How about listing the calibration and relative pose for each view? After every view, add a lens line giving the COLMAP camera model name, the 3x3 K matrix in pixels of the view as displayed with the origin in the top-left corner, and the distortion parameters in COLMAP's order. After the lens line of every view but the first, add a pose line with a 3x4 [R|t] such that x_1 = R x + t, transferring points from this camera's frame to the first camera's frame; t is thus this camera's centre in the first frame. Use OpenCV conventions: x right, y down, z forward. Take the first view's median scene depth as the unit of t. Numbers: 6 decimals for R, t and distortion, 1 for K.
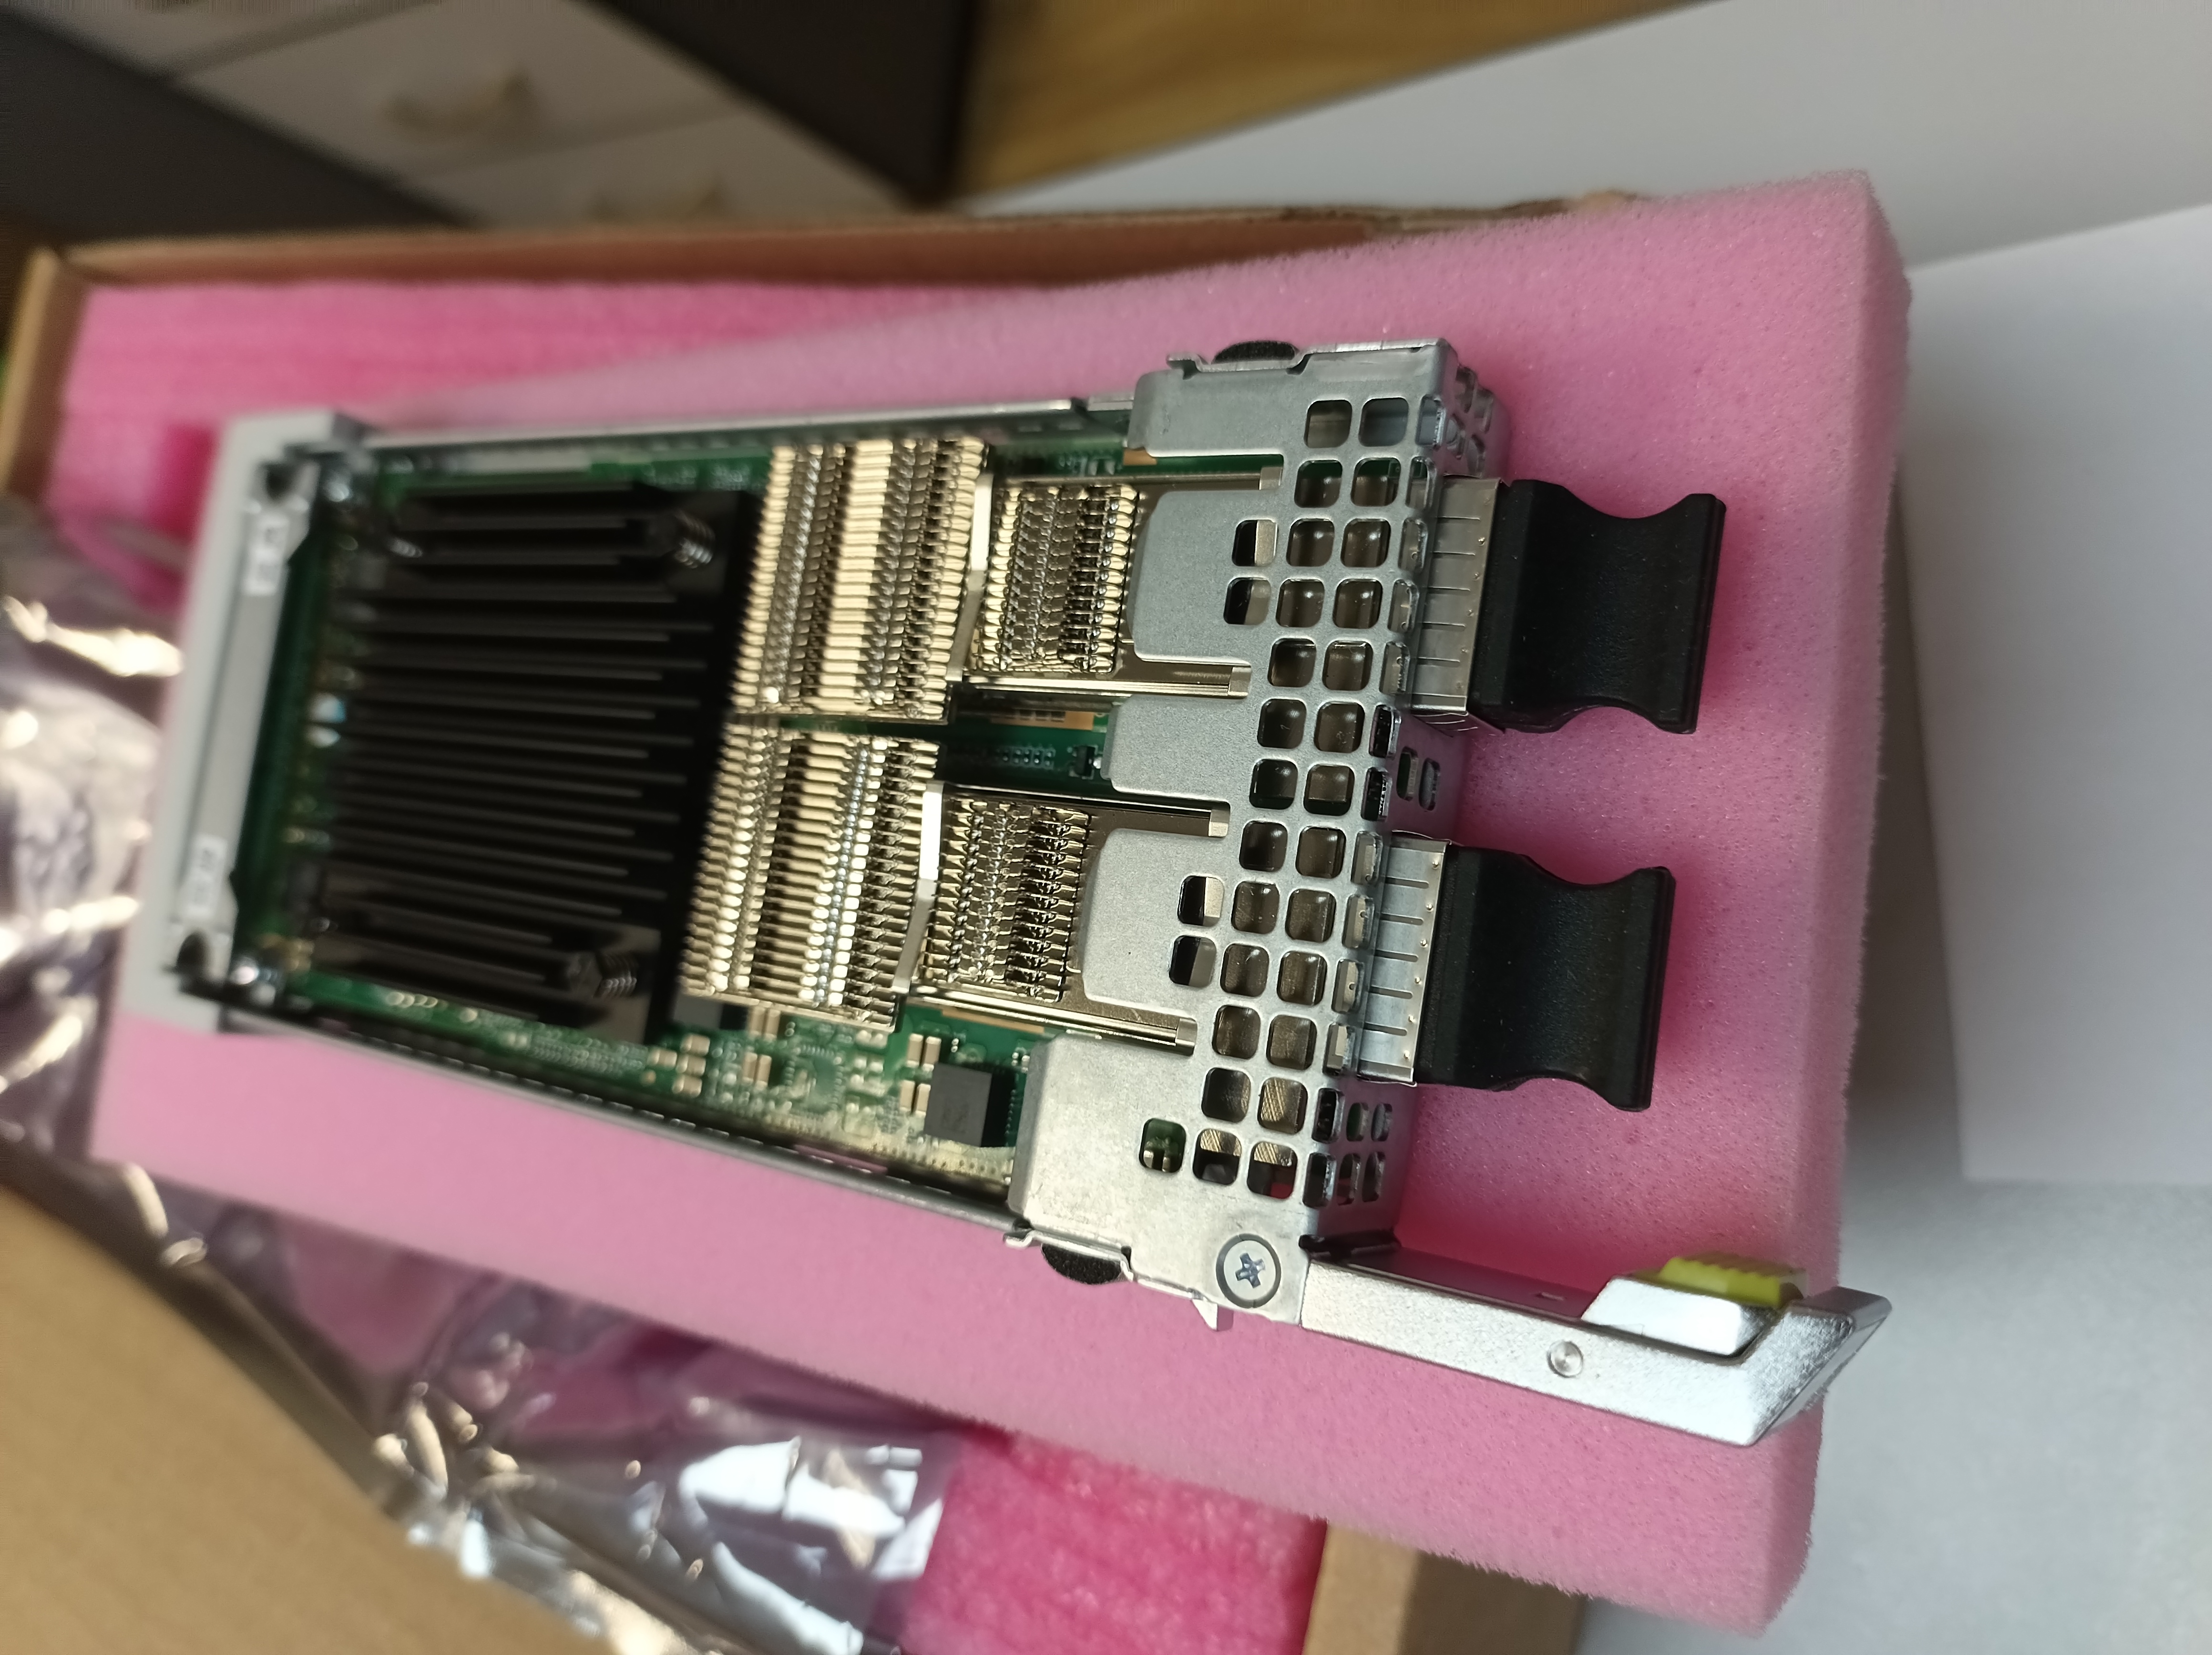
lens RADIAL K [[1796.4, 0, 1106.0], [0, 1796.4, 827.5], [0, 0, 1]] dist [0.001542, 0.001956]
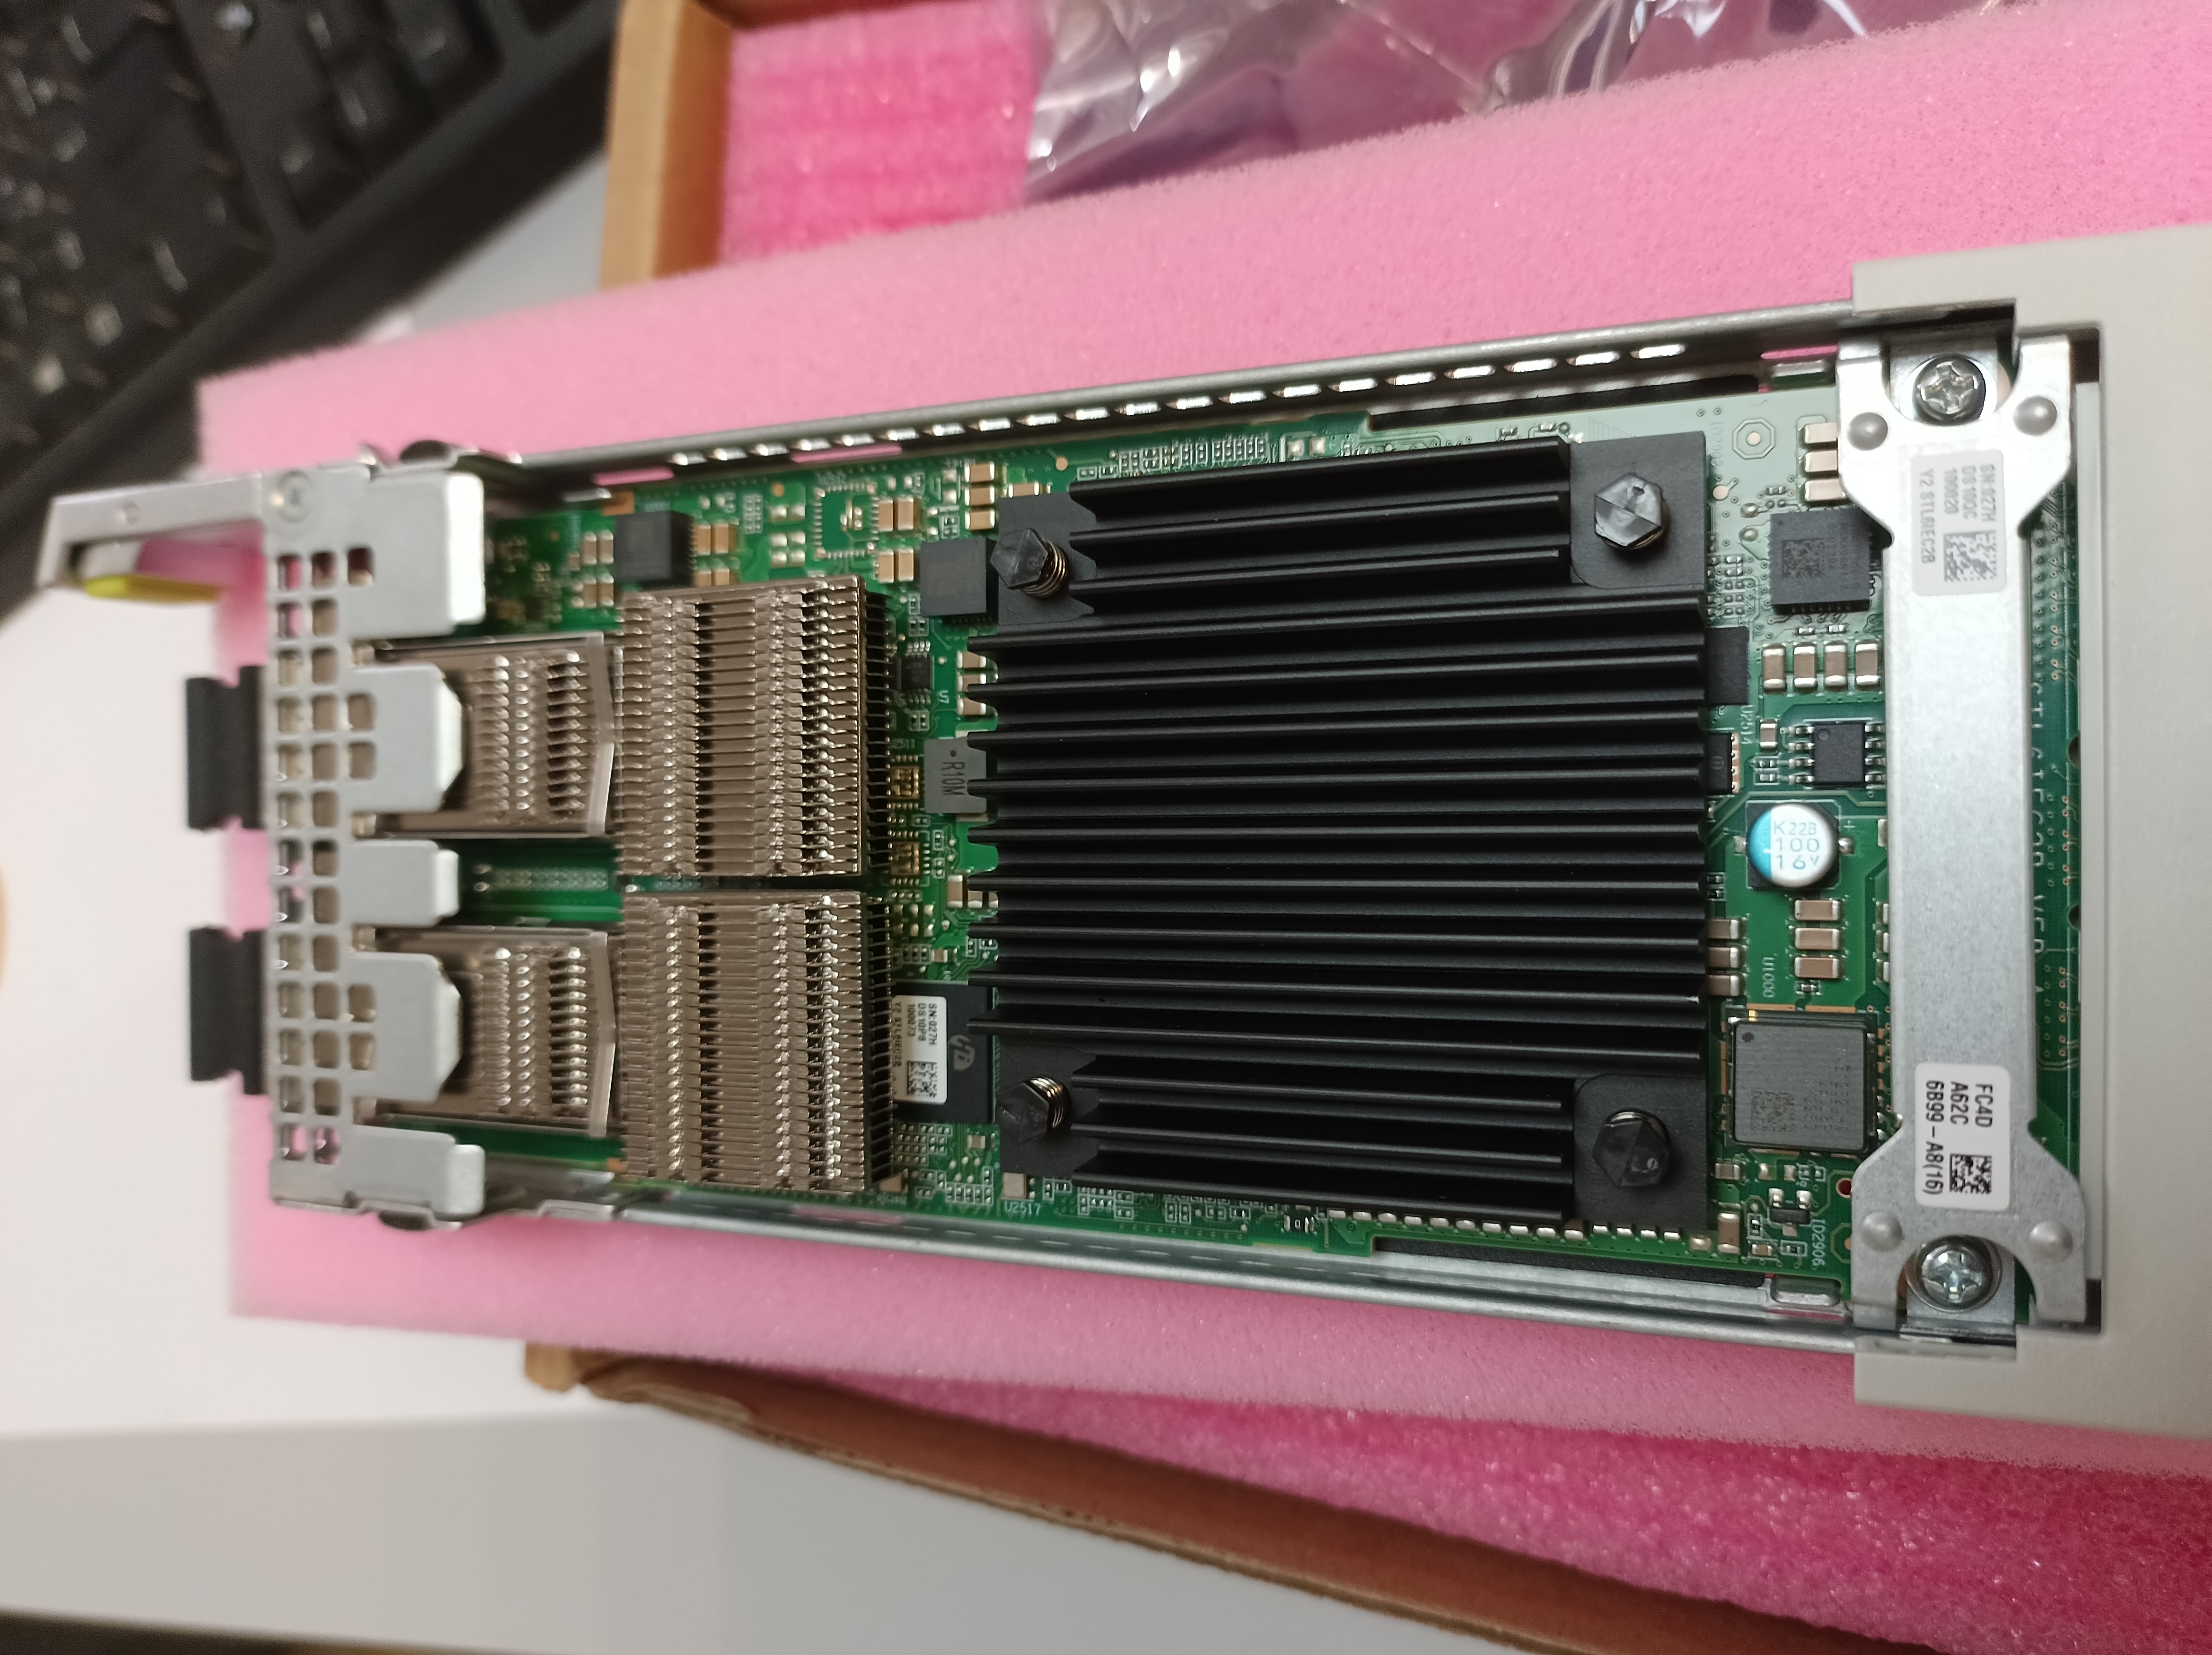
lens RADIAL K [[1796.4, 0, 1106.0], [0, 1796.4, 827.5], [0, 0, 1]] dist [0.001542, 0.001956]
pose [[-0.510676, 0.151186, 0.846376, -1.281092], [-0.022994, -0.986468, 0.162336, -0.222963], [0.859465, 0.063440, 0.507242, 0.809605]]
